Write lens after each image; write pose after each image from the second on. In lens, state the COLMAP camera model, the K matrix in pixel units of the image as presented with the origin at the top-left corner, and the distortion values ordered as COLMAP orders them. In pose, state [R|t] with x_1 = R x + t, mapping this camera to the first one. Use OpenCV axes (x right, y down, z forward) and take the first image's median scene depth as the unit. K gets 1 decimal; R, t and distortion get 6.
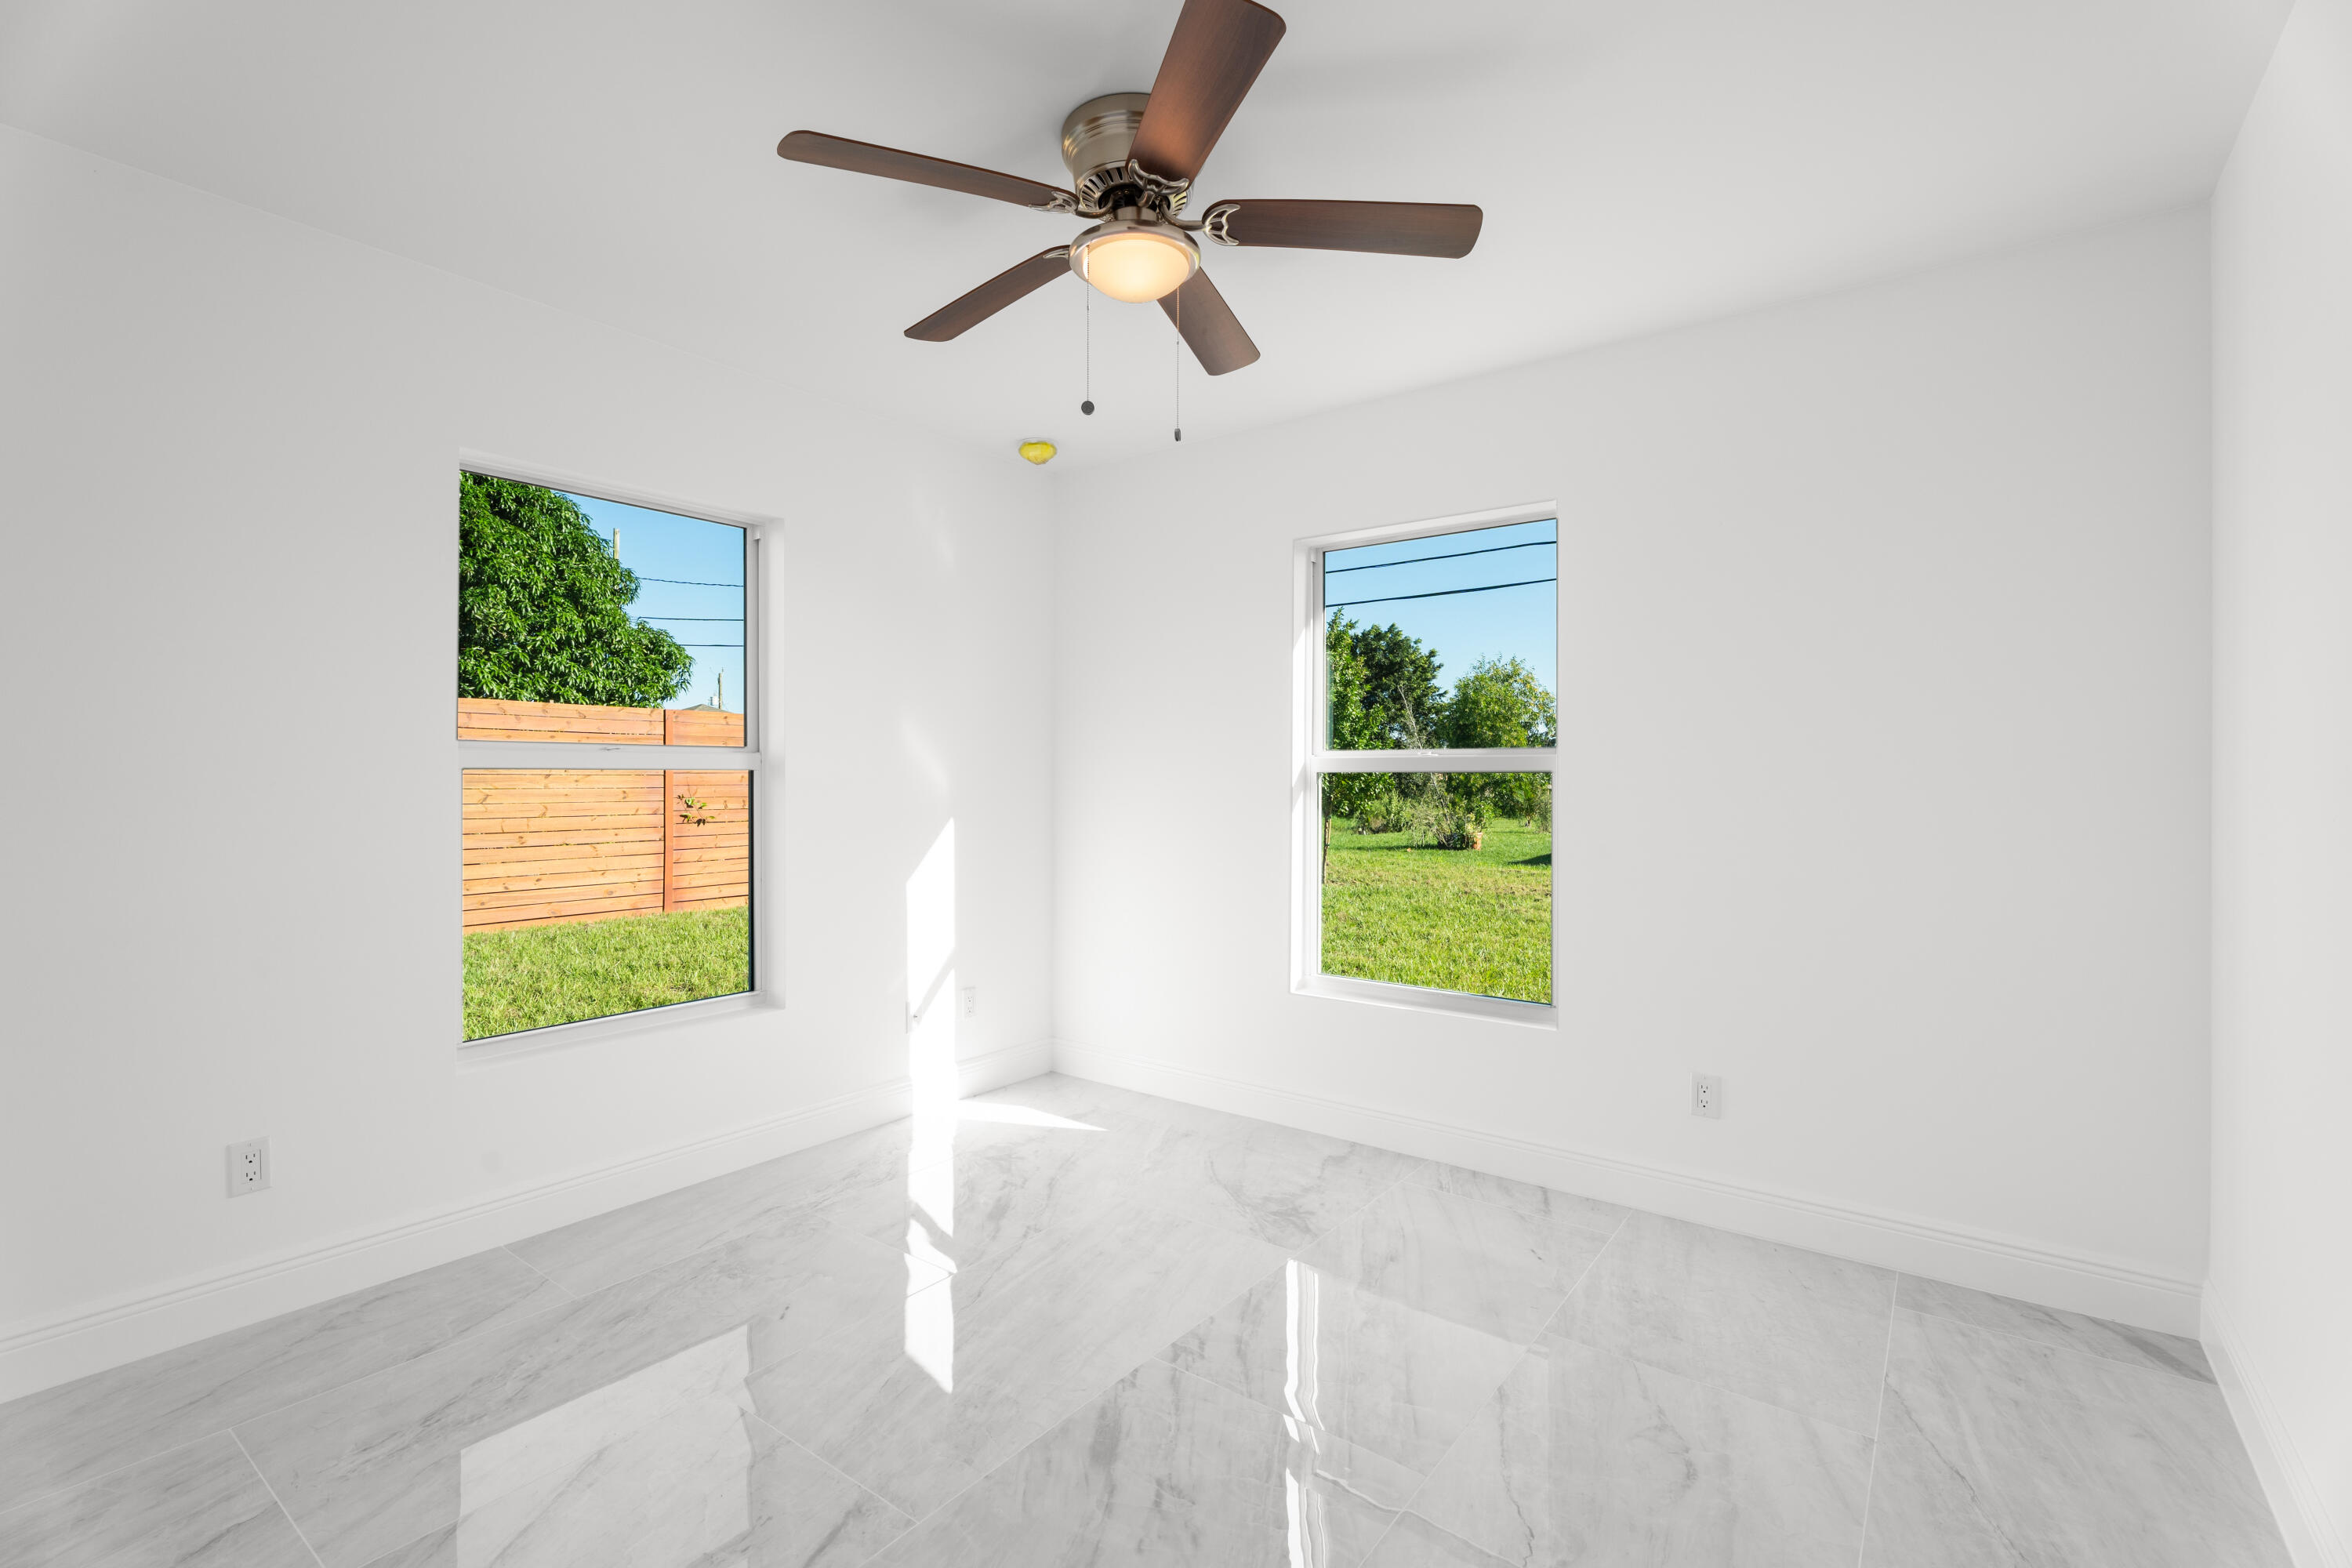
lens RADIAL K [[1034.1, 0, 1176.0], [0, 1034.1, 784.0], [0, 0, 1]] dist [-0.000161, -0.000540]
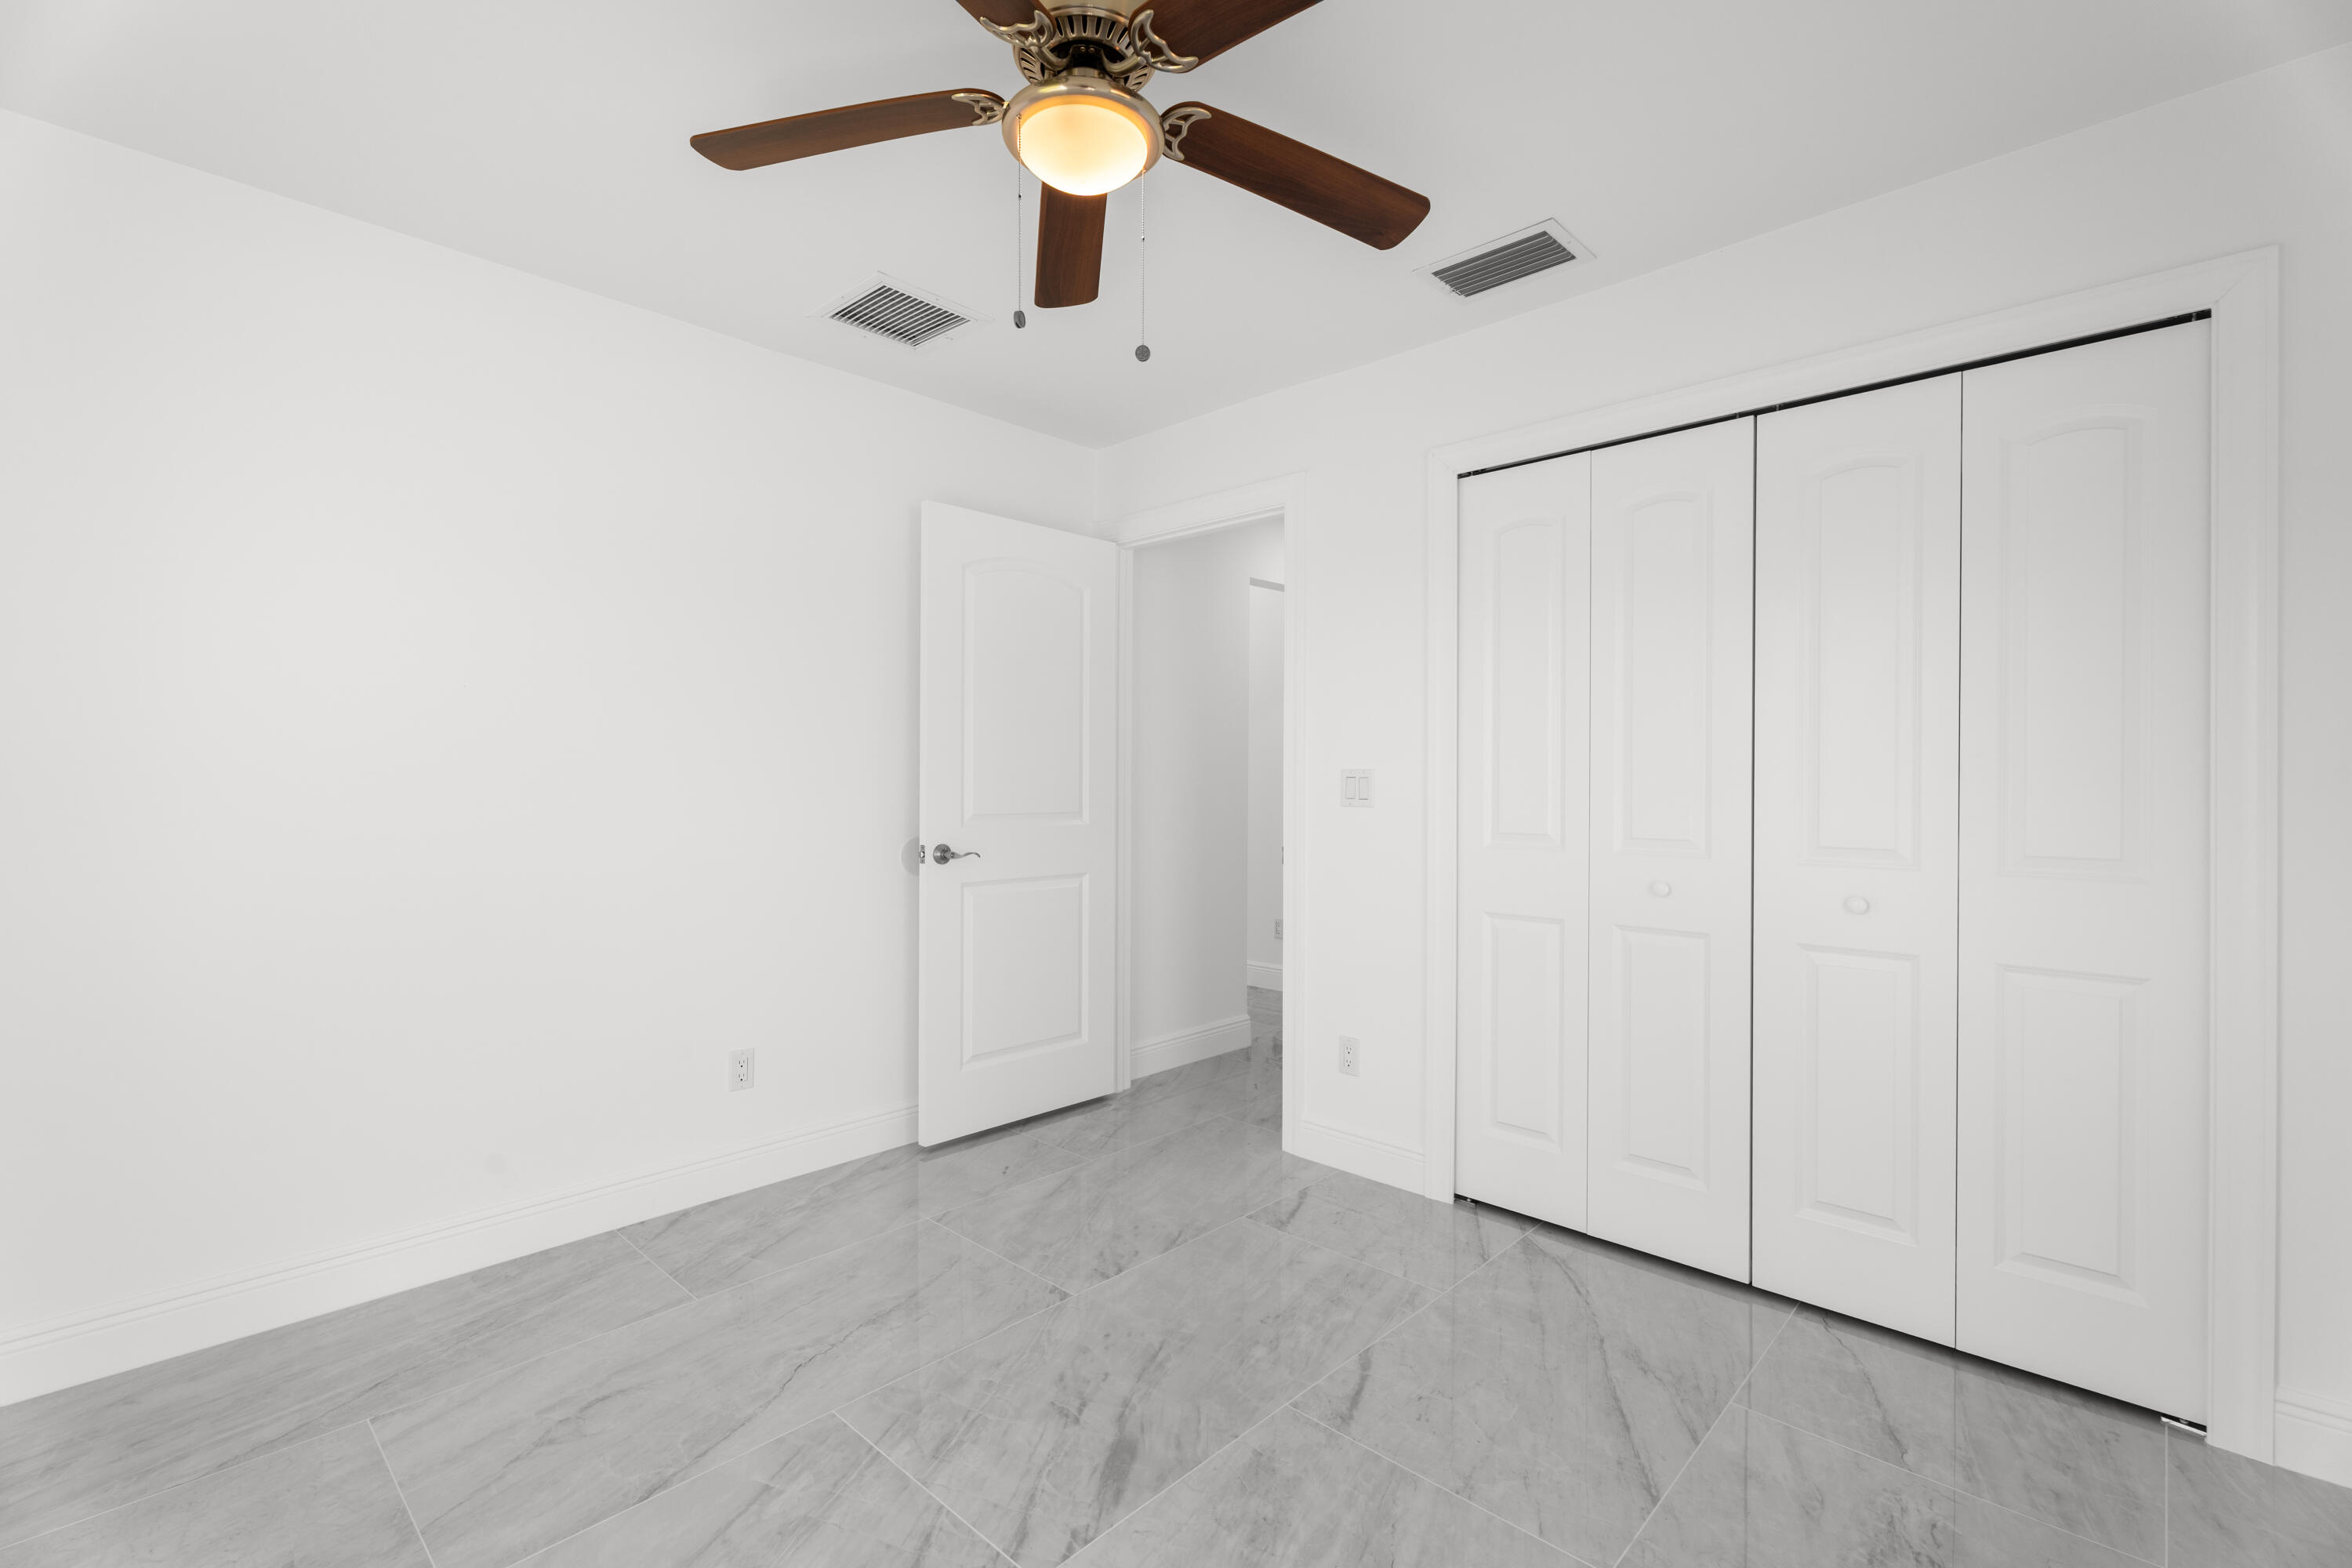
lens RADIAL K [[1034.1, 0, 1176.0], [0, 1034.1, 784.0], [0, 0, 1]] dist [-0.000161, -0.000540]
pose [[-0.993637, -0.008113, 0.112339, -0.227058], [-0.007121, 0.999932, 0.009225, -0.004602], [-0.112407, 0.008367, -0.993627, 1.978586]]
